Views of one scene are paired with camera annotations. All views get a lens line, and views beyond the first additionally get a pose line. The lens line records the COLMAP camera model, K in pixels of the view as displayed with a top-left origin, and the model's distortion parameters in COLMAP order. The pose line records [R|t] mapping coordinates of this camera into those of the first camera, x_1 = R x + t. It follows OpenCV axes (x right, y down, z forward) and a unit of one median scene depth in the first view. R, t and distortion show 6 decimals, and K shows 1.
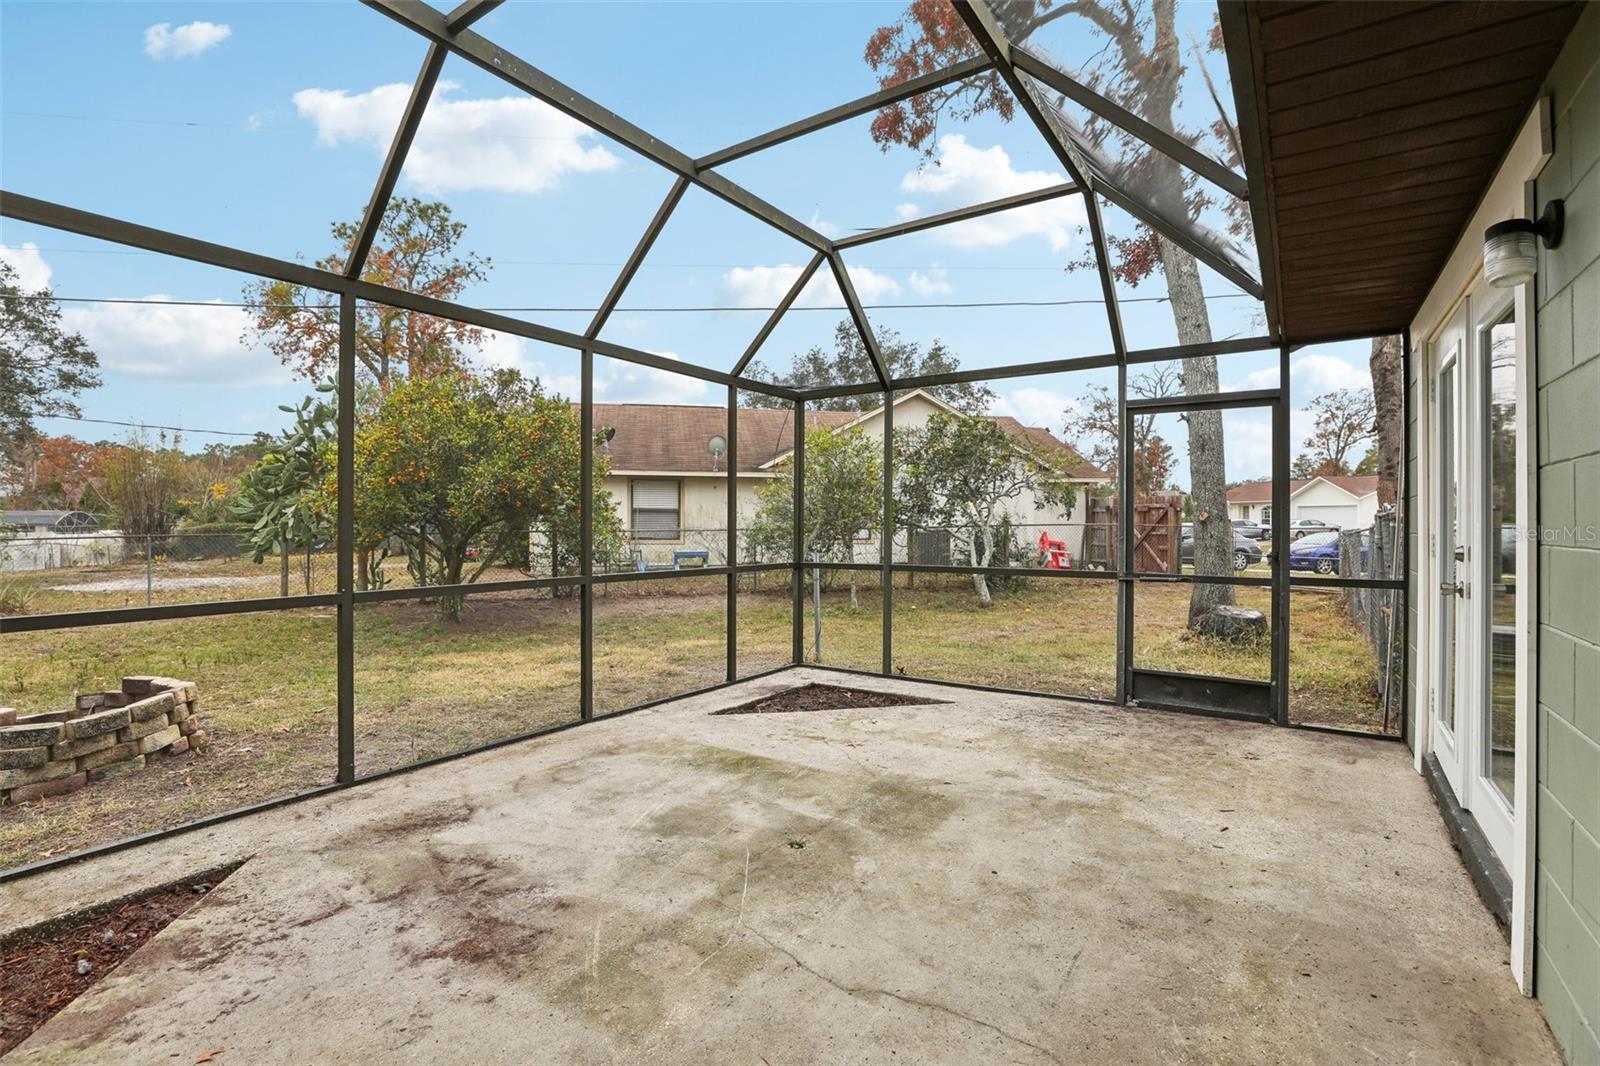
lens RADIAL K [[731.2, 0, 783.6], [0, 731.2, 525.6], [0, 0, 1]] dist [-0.029818, 0.000004]
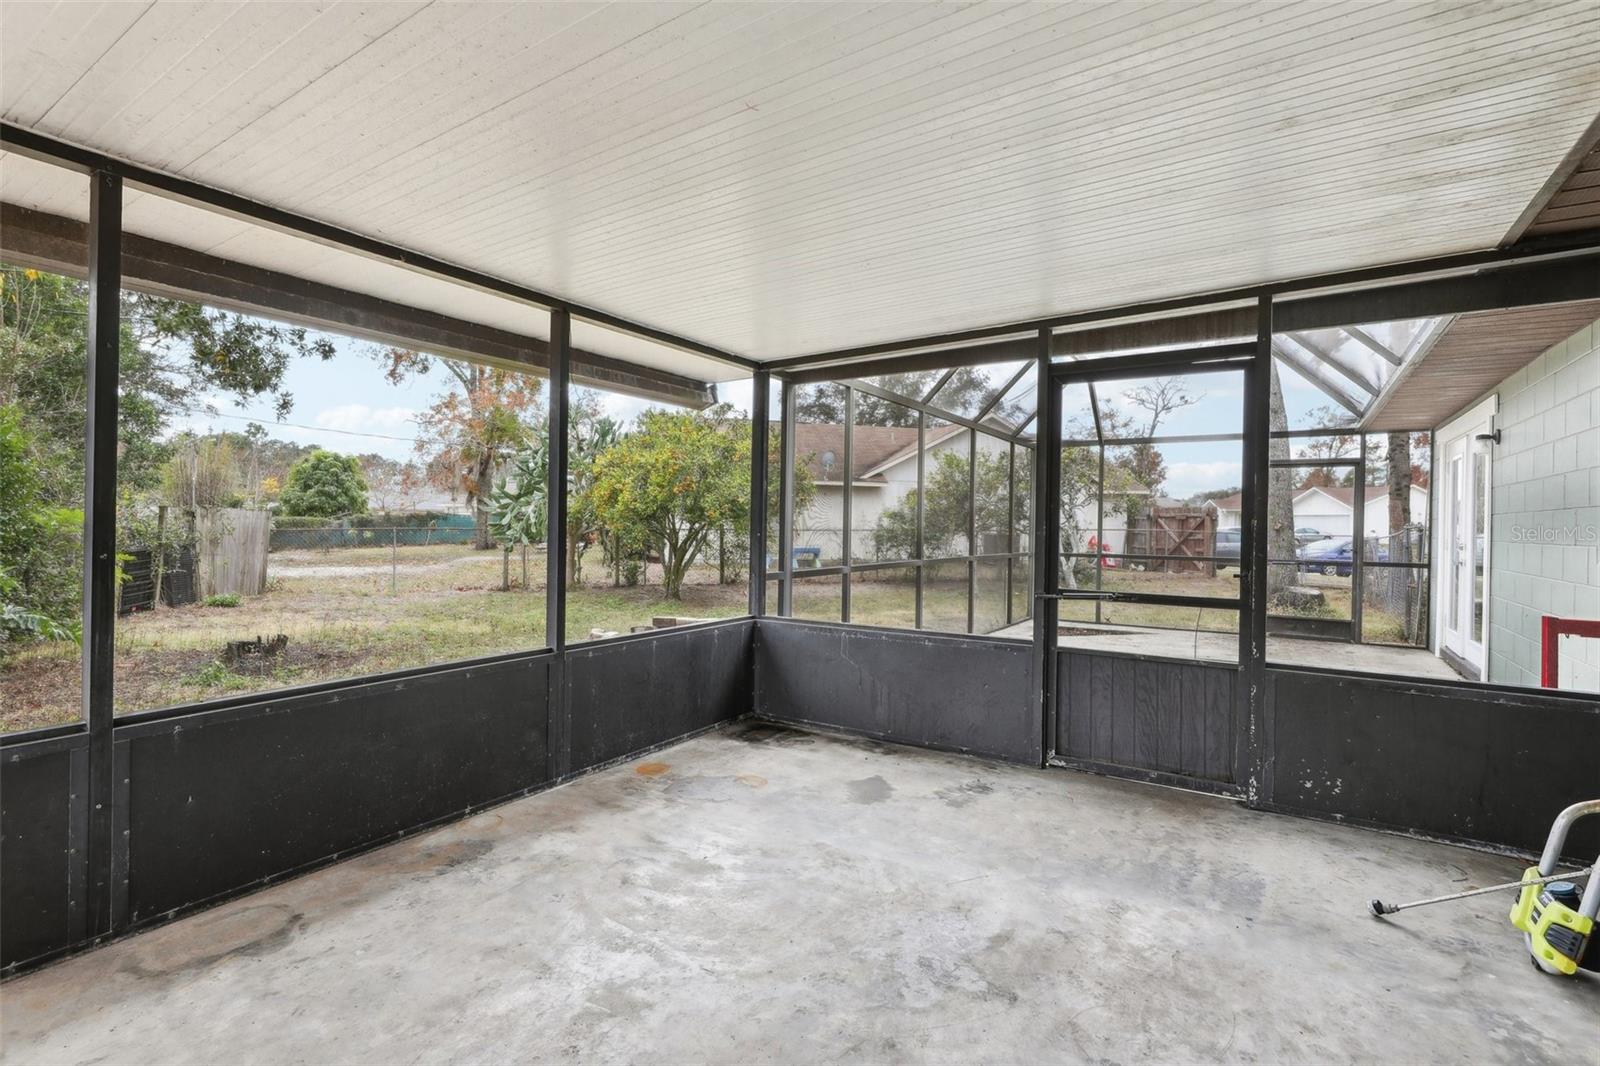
lens RADIAL K [[725.7, 0, 801.3], [0, 725.7, 527.5], [0, 0, 1]] dist [-0.000086, -0.000378]
pose [[0.999373, 0.014363, 0.032370, -0.193101], [-0.014436, 0.999894, 0.002011, 0.000423], [-0.032338, -0.002477, 0.999474, -0.195629]]
